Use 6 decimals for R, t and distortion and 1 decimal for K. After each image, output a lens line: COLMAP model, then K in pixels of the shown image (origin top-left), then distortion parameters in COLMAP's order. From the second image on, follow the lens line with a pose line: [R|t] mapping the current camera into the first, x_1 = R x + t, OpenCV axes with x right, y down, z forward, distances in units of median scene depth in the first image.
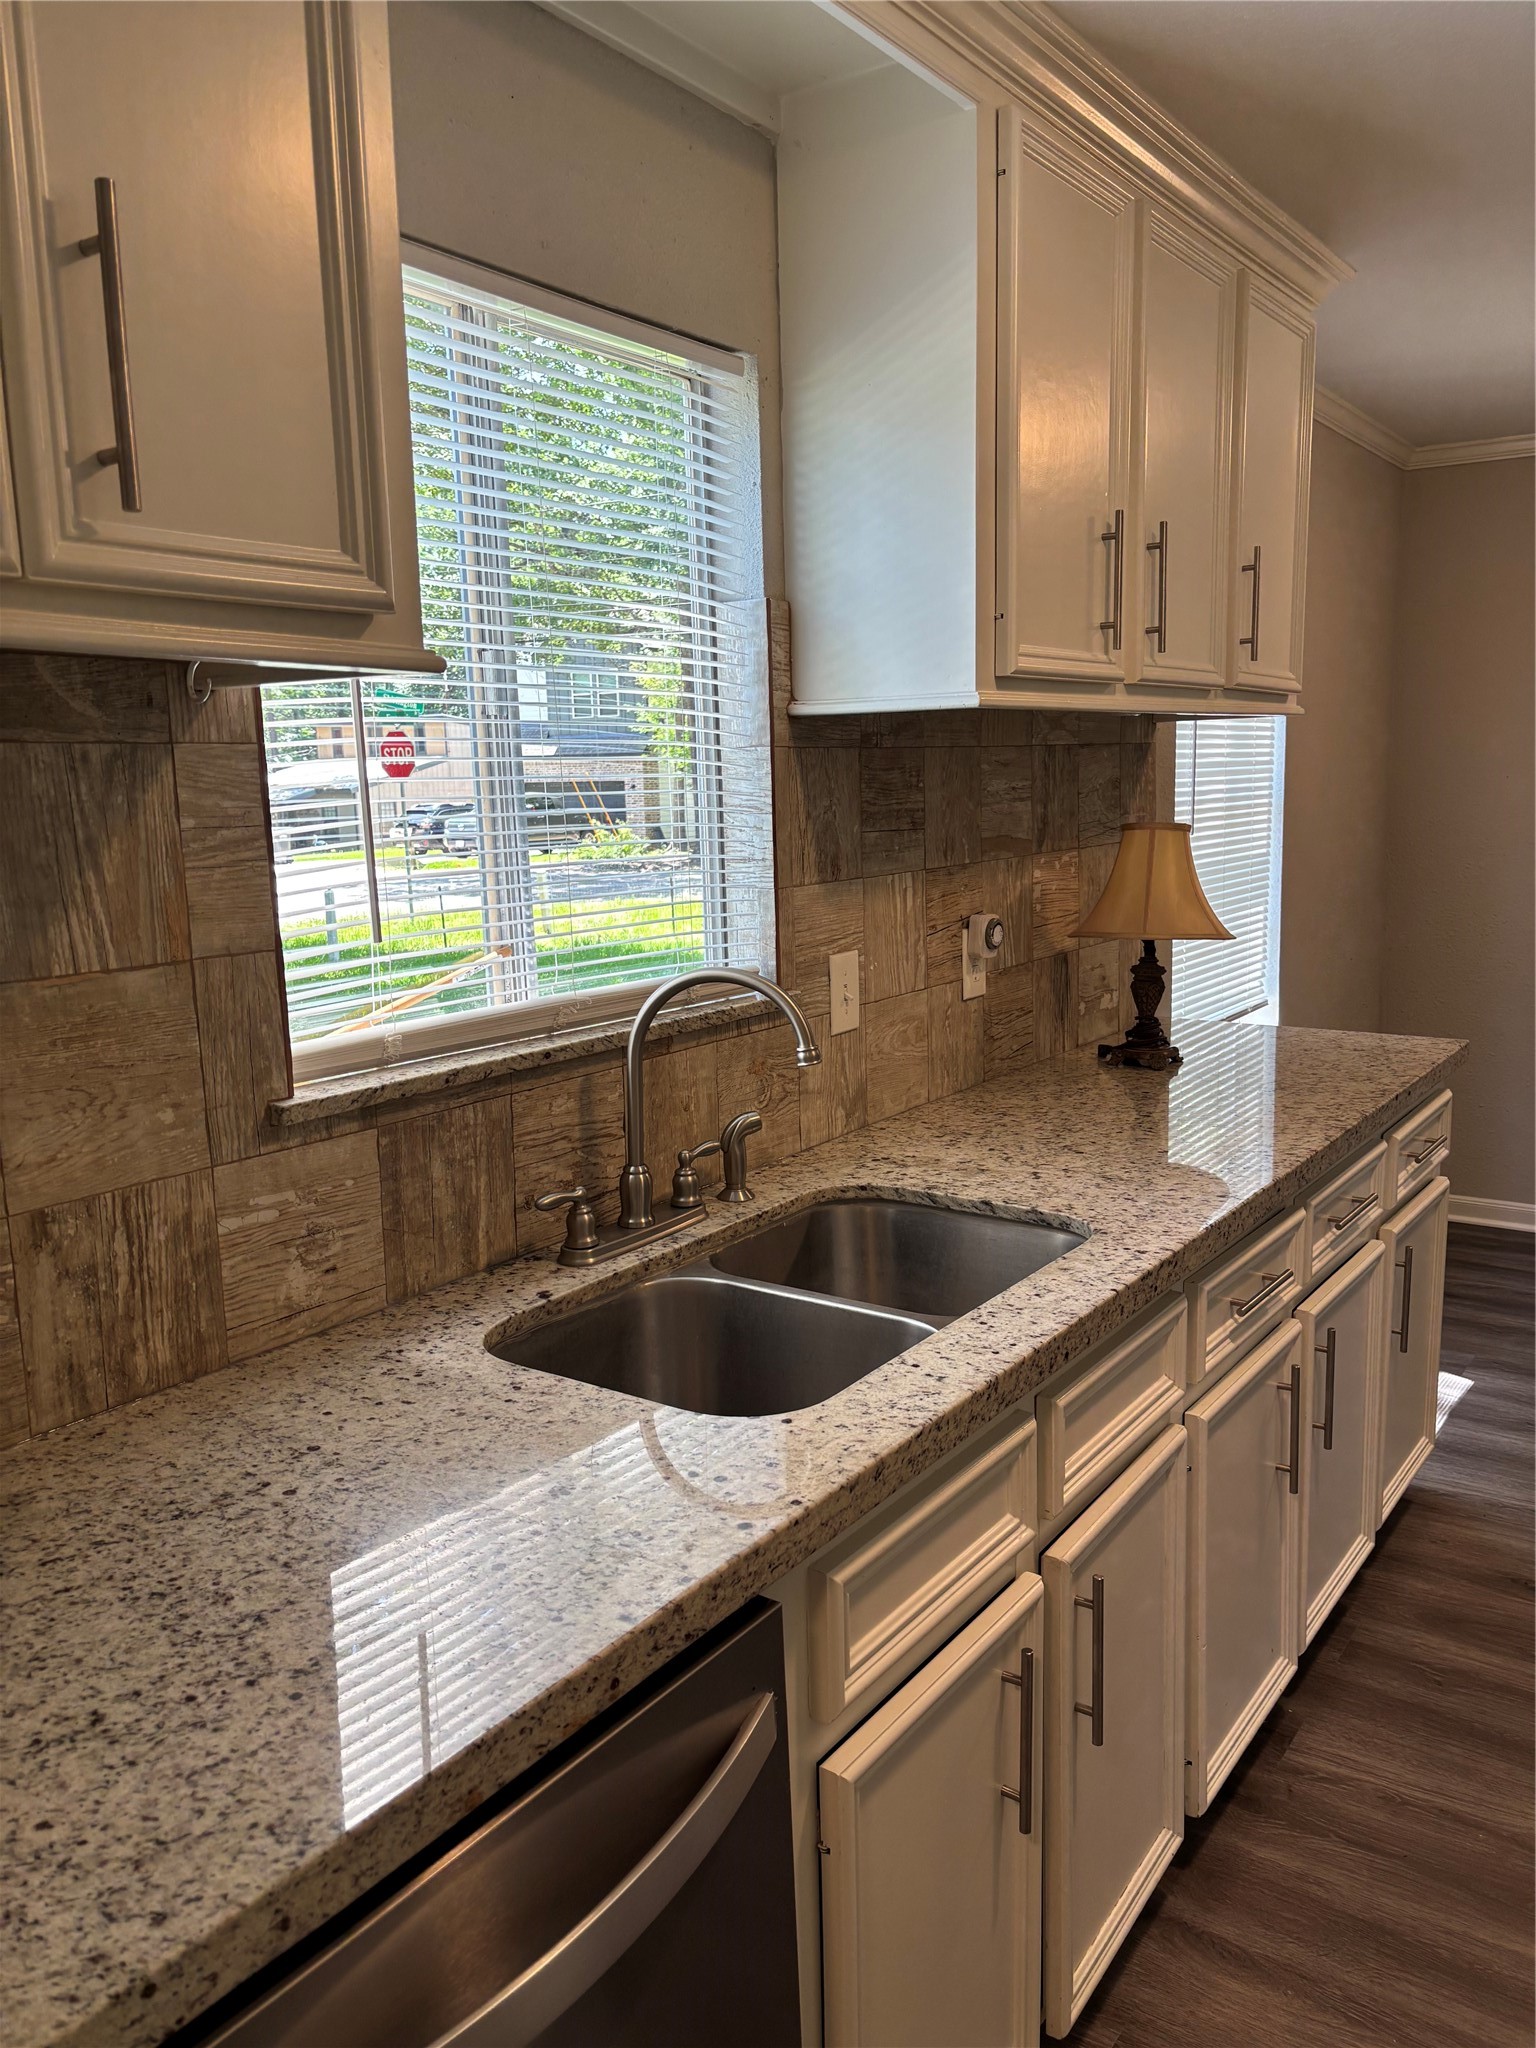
lens RADIAL K [[1552.7, 0, 768.0], [0, 1552.7, 1024.0], [0, 0, 1]] dist [0.050034, -0.003876]
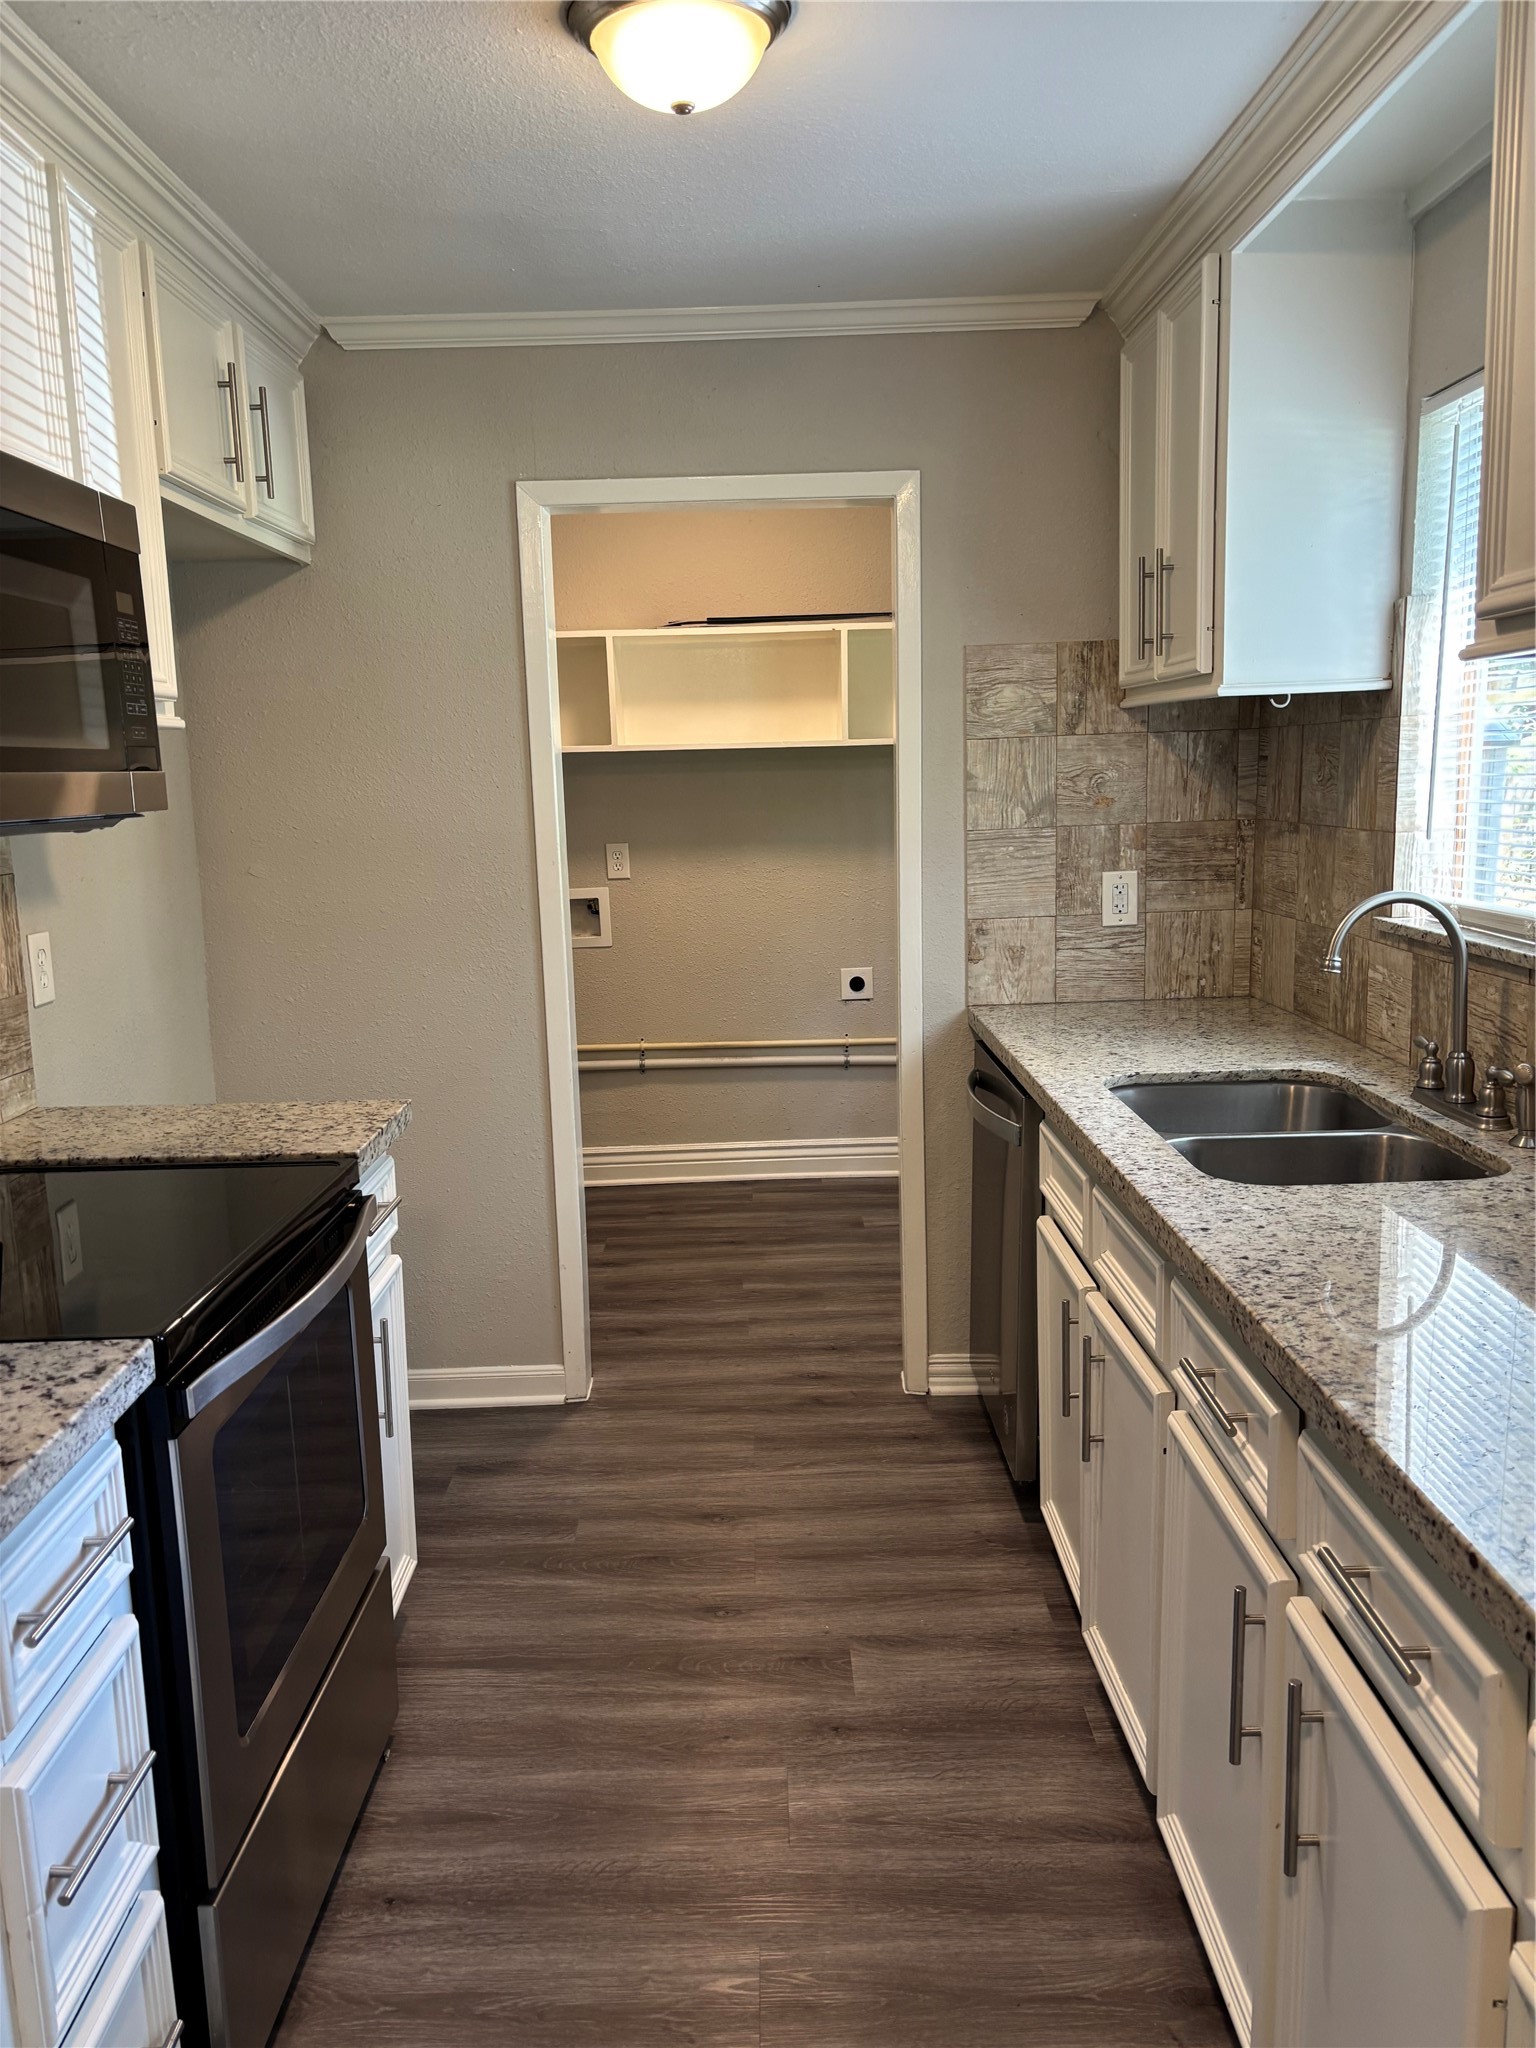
lens RADIAL K [[1552.7, 0, 768.0], [0, 1552.7, 1024.0], [0, 0, 1]] dist [0.050034, -0.003876]
pose [[-0.806722, 0.138715, -0.574419, 1.046134], [-0.052051, 0.951600, 0.302901, -0.271940], [0.588634, 0.274256, -0.760456, 1.593537]]
